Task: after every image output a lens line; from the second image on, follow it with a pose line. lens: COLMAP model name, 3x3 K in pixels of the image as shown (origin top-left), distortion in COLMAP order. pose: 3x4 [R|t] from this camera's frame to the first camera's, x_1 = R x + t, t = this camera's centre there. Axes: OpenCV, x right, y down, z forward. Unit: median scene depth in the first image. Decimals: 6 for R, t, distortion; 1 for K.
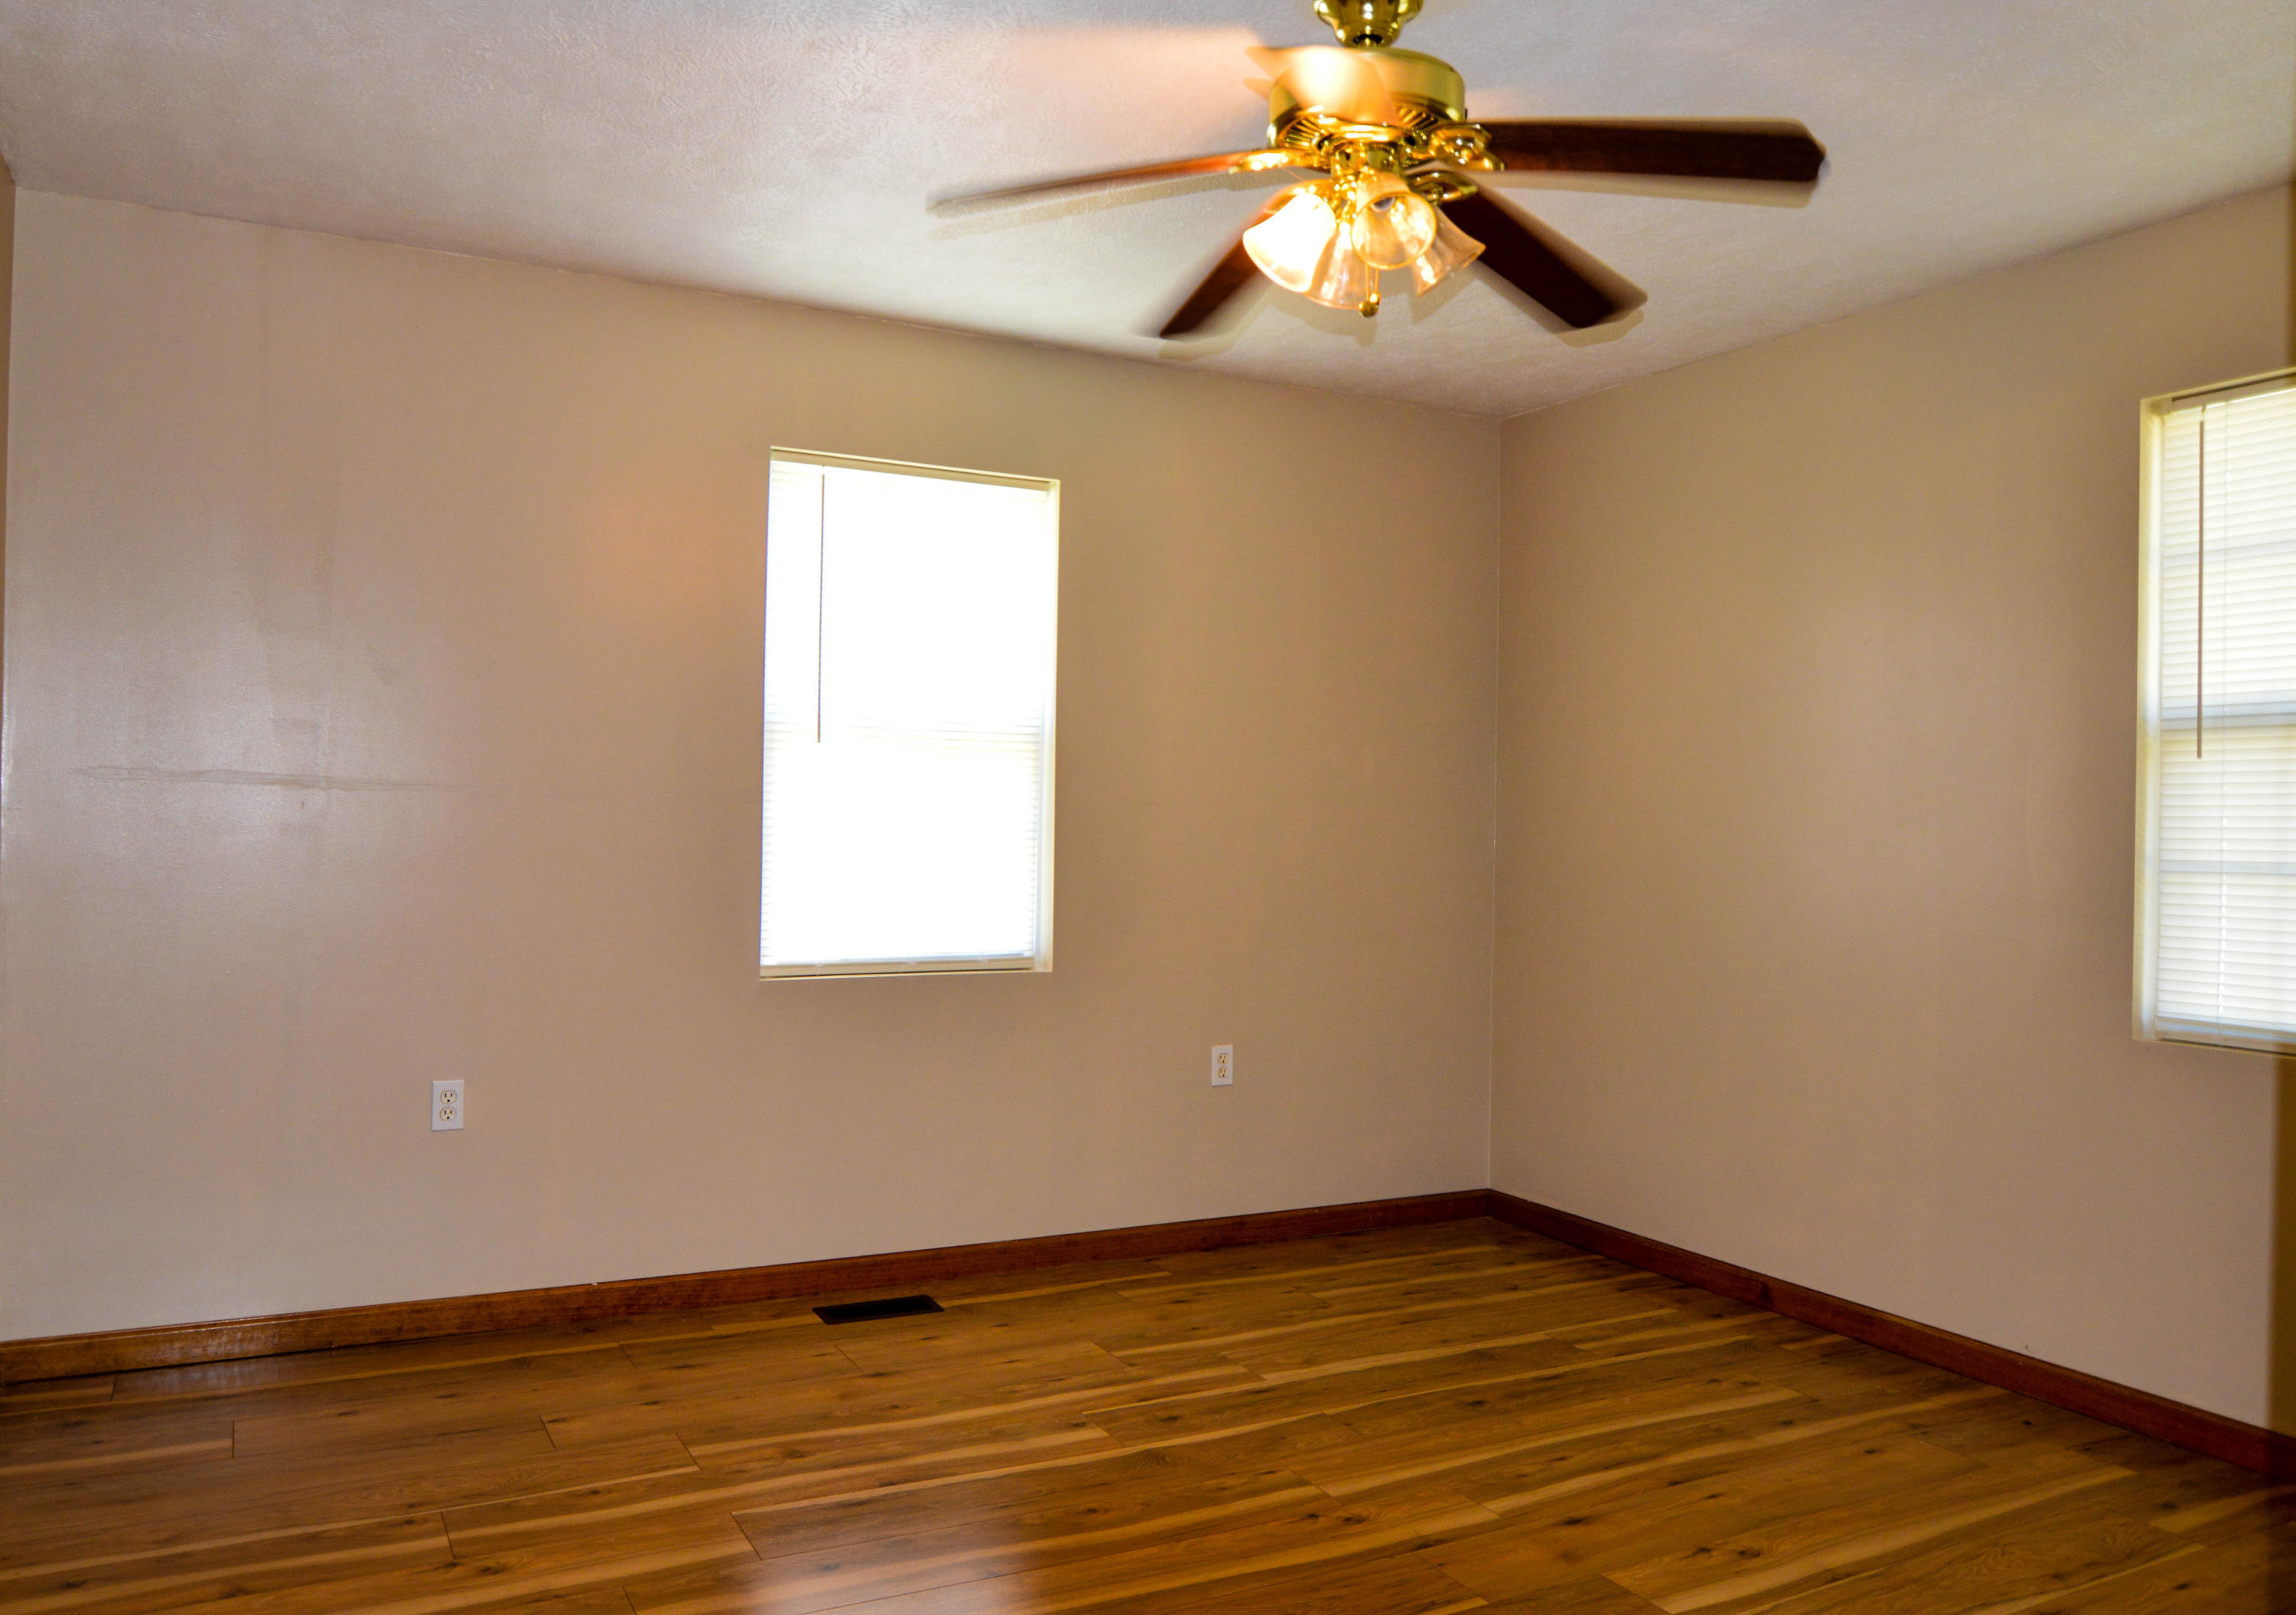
lens RADIAL K [[1703.6, 0, 1148.0], [0, 1703.6, 807.5], [0, 0, 1]] dist [0.081678, 0.001723]
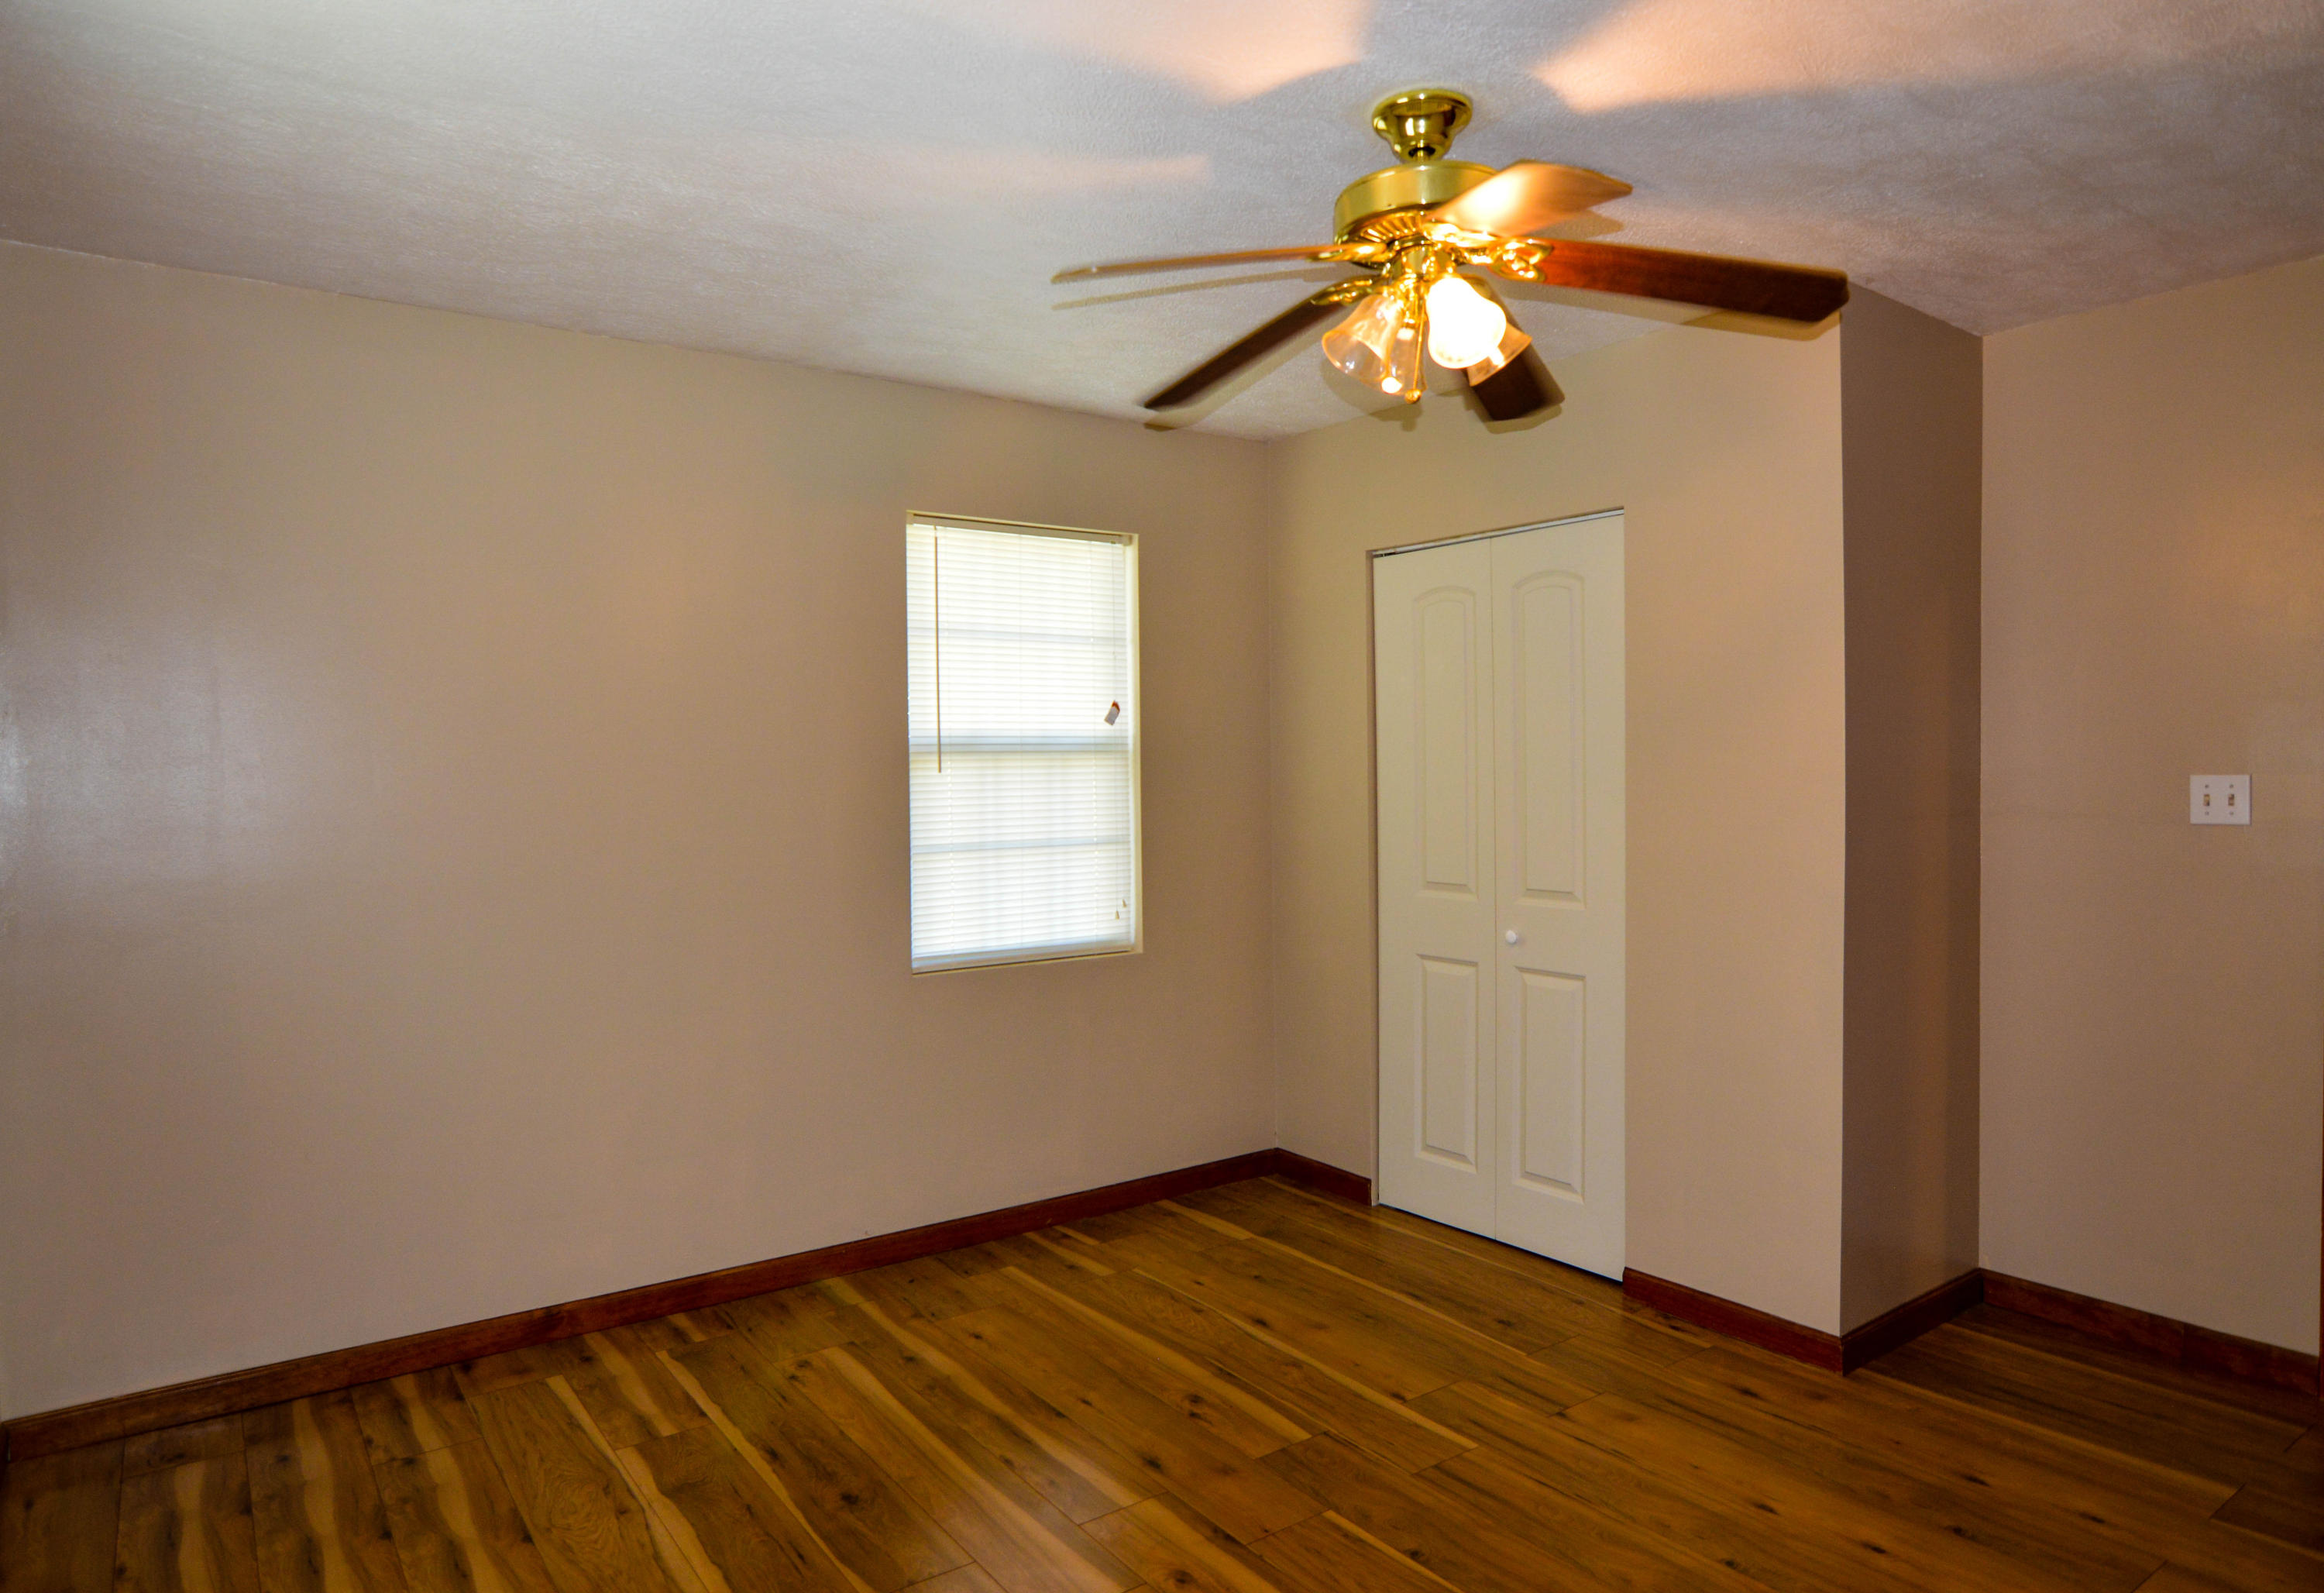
lens RADIAL K [[1410.2, 0, 1162.0], [0, 1410.2, 796.5], [0, 0, 1]] dist [-0.003982, -0.001325]
pose [[-0.126302, -0.029722, 0.991546, -0.564664], [-0.000879, 0.999554, 0.029850, -0.043115], [-0.991991, 0.002898, -0.126272, 0.962190]]
